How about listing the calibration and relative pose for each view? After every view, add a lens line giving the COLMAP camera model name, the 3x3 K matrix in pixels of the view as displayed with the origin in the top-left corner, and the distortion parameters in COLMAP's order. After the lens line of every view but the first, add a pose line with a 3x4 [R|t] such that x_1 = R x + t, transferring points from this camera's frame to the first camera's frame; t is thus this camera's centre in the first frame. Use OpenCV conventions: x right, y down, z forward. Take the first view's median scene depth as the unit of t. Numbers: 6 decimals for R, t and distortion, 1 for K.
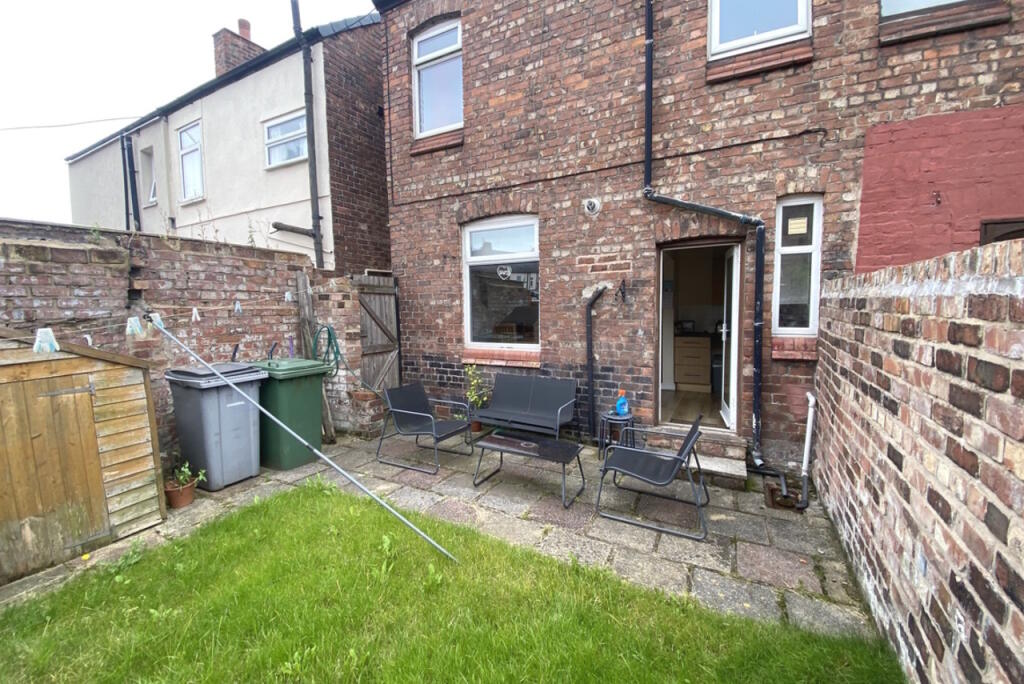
lens RADIAL K [[409.9, 0, 512.0], [0, 409.9, 342.0], [0, 0, 1]] dist [0.021102, -0.020338]
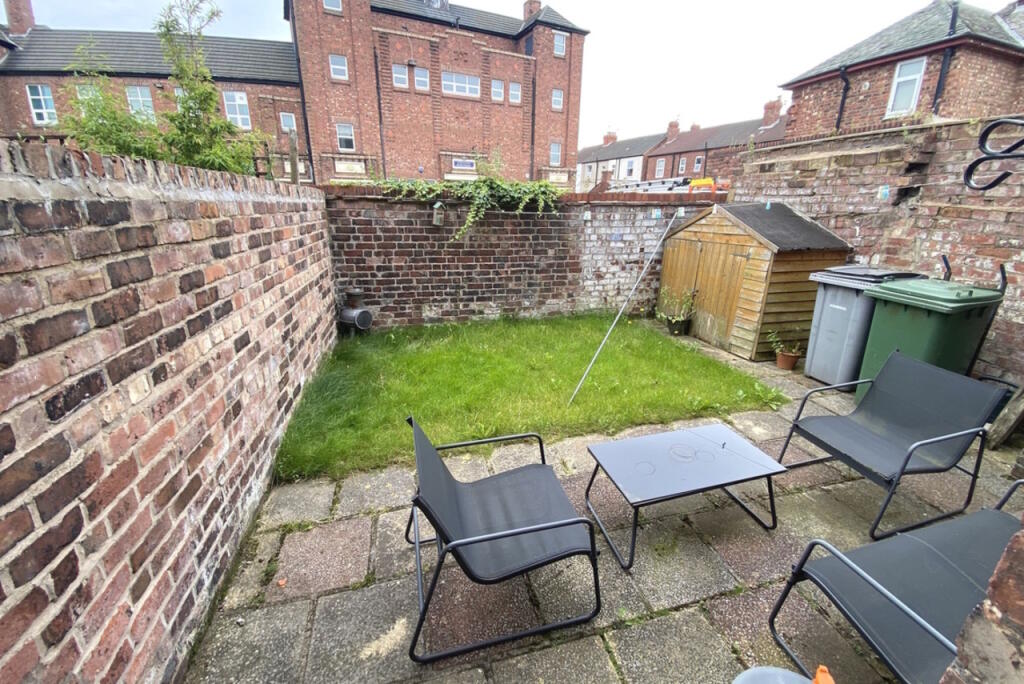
lens RADIAL K [[409.9, 0, 512.0], [0, 409.9, 342.0], [0, 0, 1]] dist [0.021102, -0.020338]
pose [[-0.741812, 0.223150, -0.632391, 0.620642], [-0.054300, 0.919928, 0.388309, -0.128158], [0.668406, 0.322391, -0.670297, 1.301481]]
